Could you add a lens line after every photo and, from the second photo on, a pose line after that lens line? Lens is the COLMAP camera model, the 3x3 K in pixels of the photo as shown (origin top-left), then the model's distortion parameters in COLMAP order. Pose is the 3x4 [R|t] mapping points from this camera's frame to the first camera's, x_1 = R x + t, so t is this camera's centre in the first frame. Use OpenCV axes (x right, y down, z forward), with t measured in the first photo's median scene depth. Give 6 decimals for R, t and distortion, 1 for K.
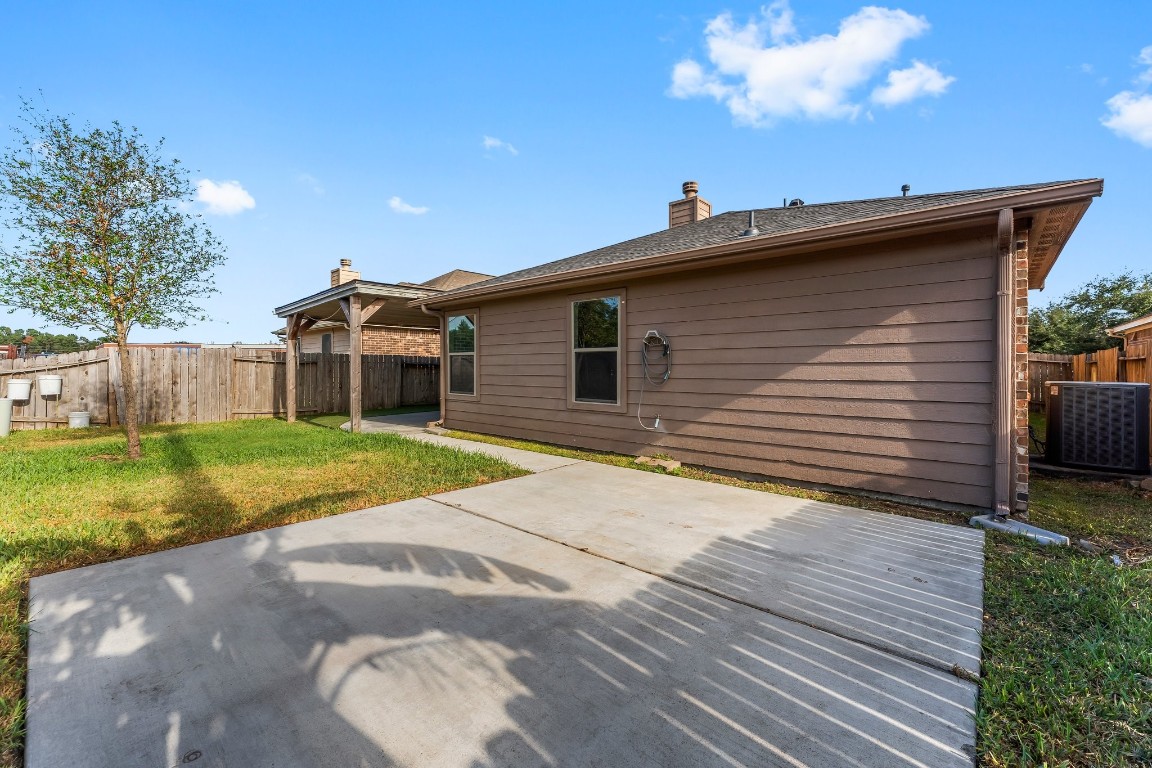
lens RADIAL K [[478.8, 0, 576.4], [0, 478.8, 374.6], [0, 0, 1]] dist [-0.000447, -0.000393]
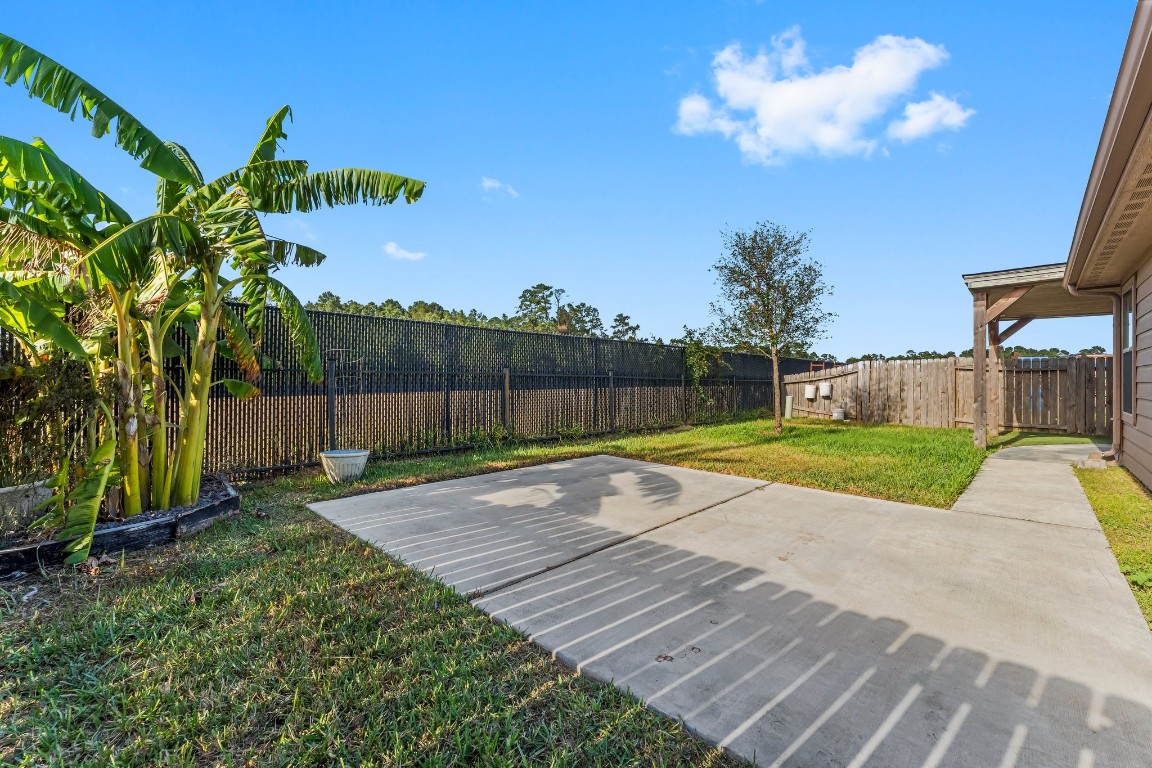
lens RADIAL K [[523.8, 0, 576.1], [0, 523.8, 382.2], [0, 0, 1]] dist [-0.005403, -0.000161]
pose [[-0.073473, -0.001358, -0.997296, 1.215500], [-0.013807, 0.999905, -0.000344, 0.025368], [0.997202, 0.013744, -0.073485, 0.756133]]
